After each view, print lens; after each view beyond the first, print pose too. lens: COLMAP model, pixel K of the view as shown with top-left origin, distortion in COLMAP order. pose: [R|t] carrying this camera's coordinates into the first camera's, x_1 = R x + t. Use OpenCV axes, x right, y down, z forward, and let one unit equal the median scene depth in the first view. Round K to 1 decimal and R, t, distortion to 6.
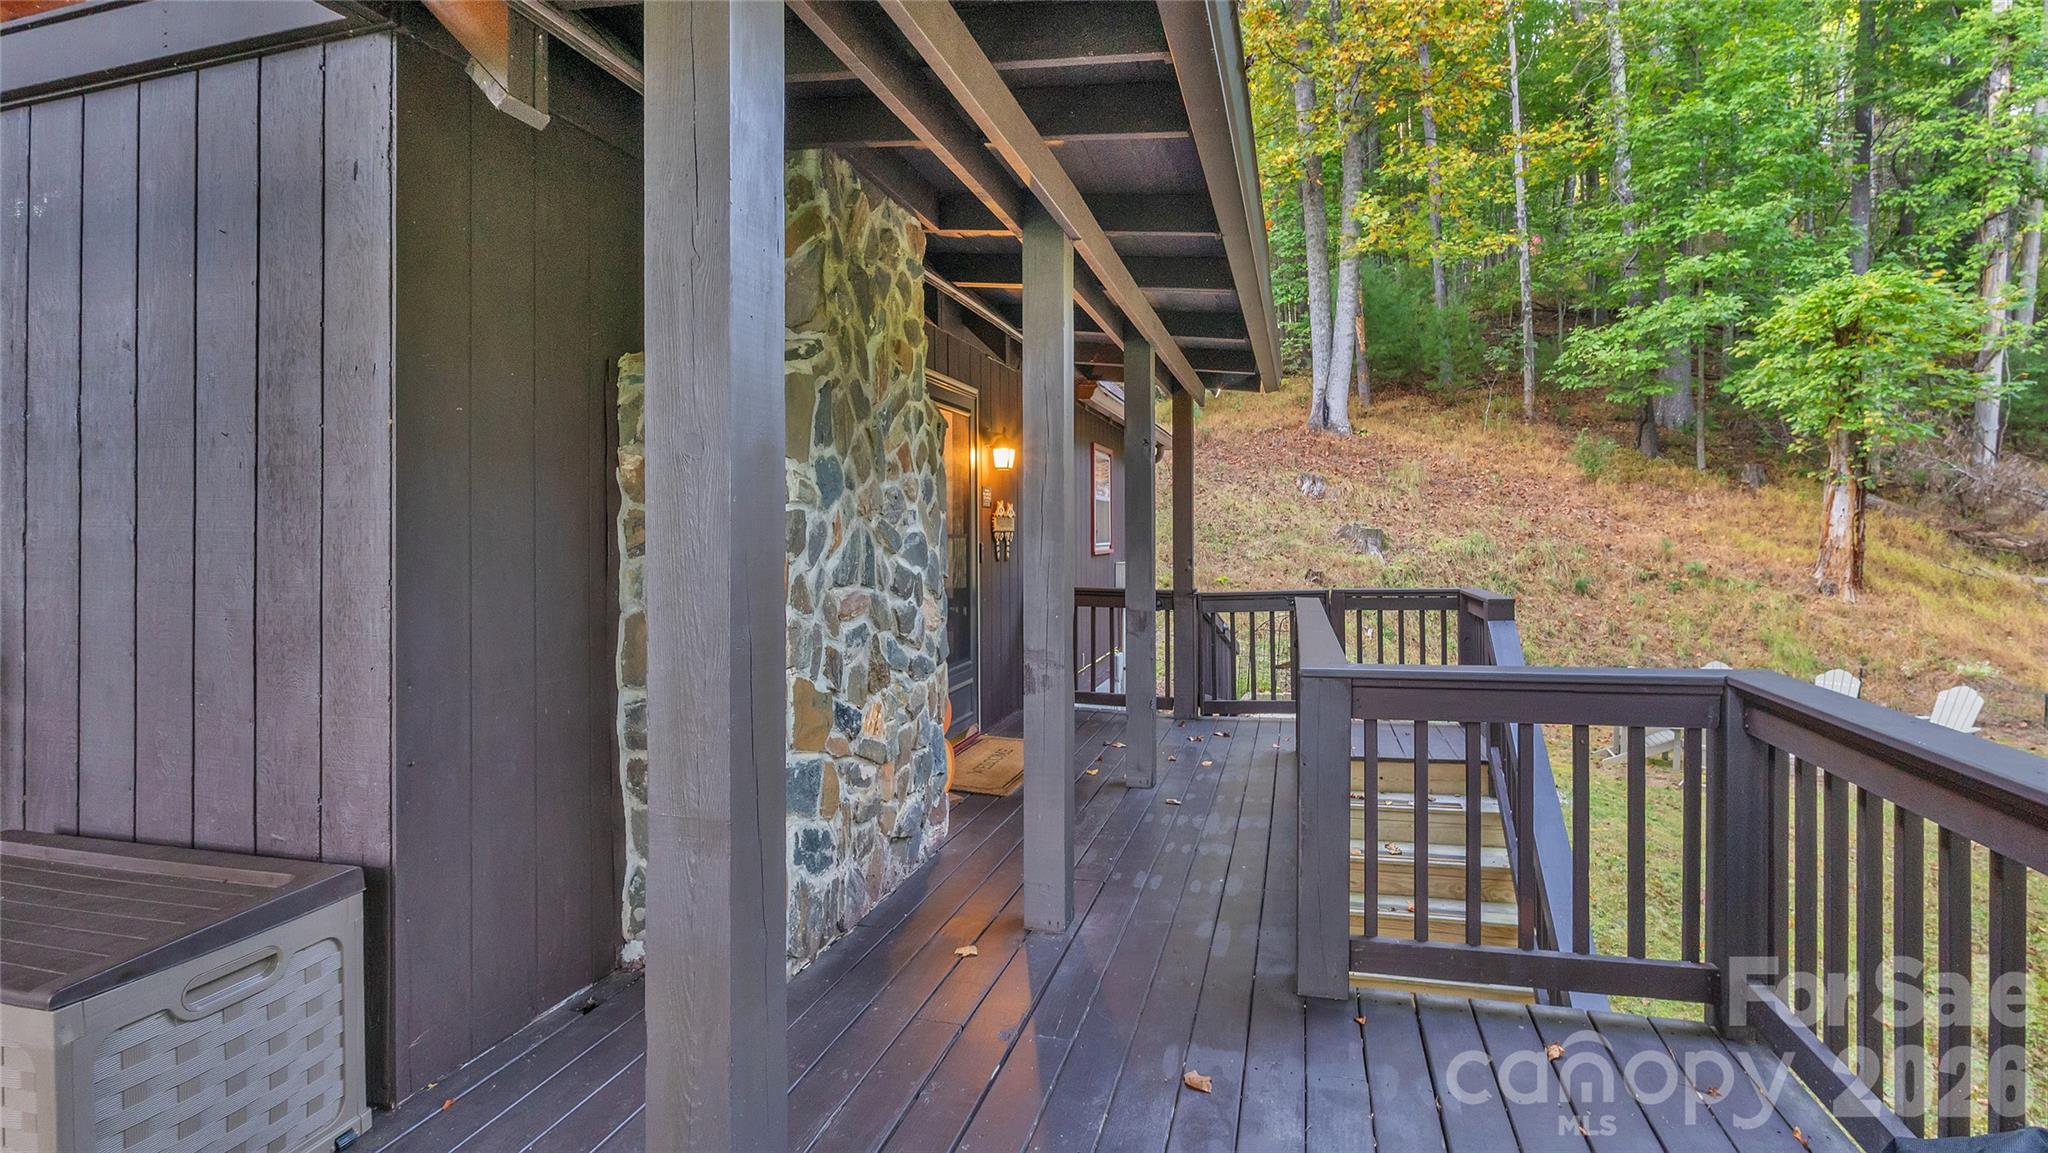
lens RADIAL K [[921.9, 0, 1024.0], [0, 921.9, 576.5], [0, 0, 1]] dist [-0.003189, 0.000337]
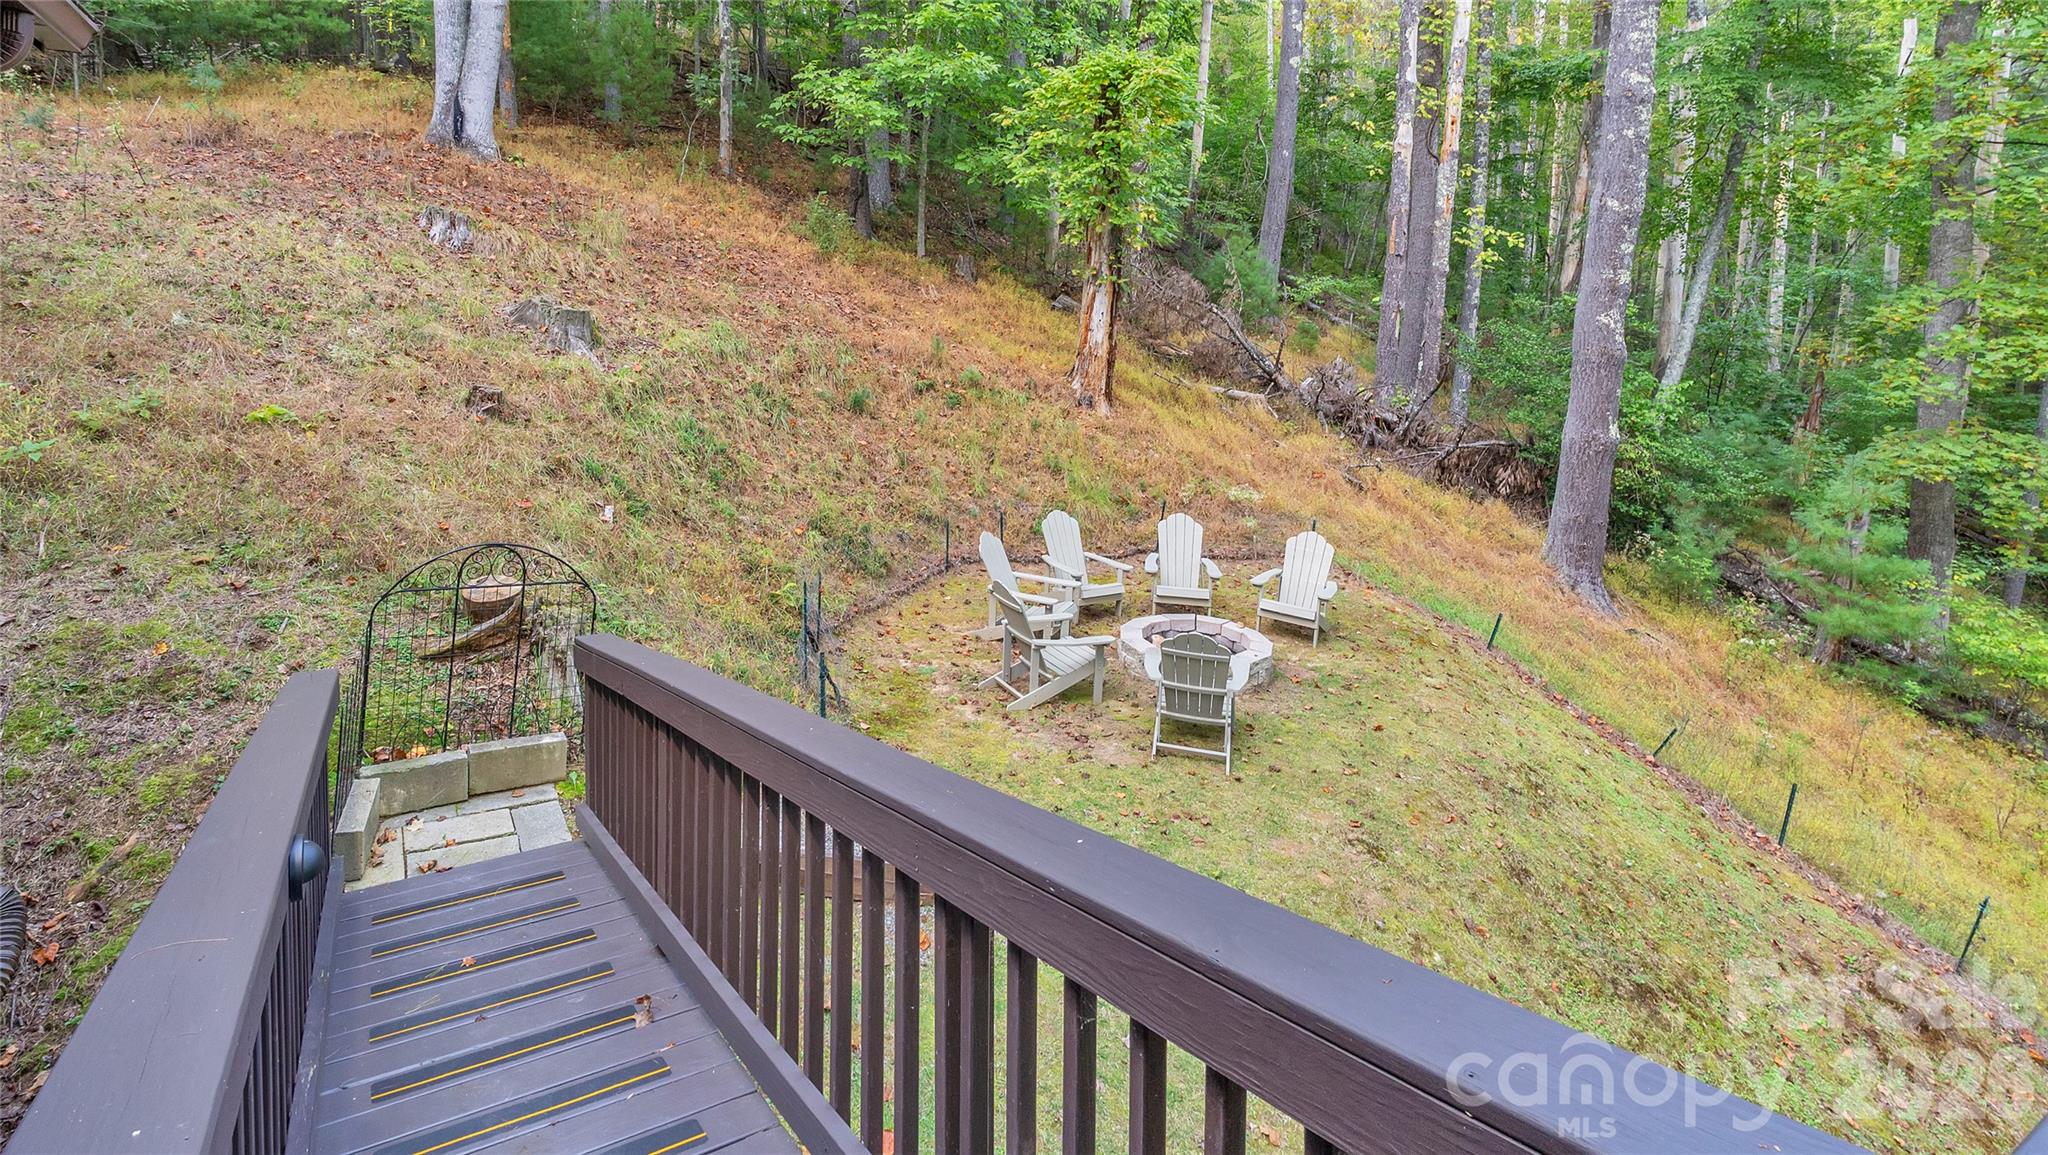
lens RADIAL K [[1045.7, 0, 1024.2], [0, 1045.7, 396.6], [0, 0, 1]] dist [-0.001735, -0.000379]
pose [[0.668829, -0.016875, 0.743225, 0.062974], [-0.011423, 0.999391, 0.032971, -0.019006], [-0.743329, -0.030542, 0.668229, 0.292487]]
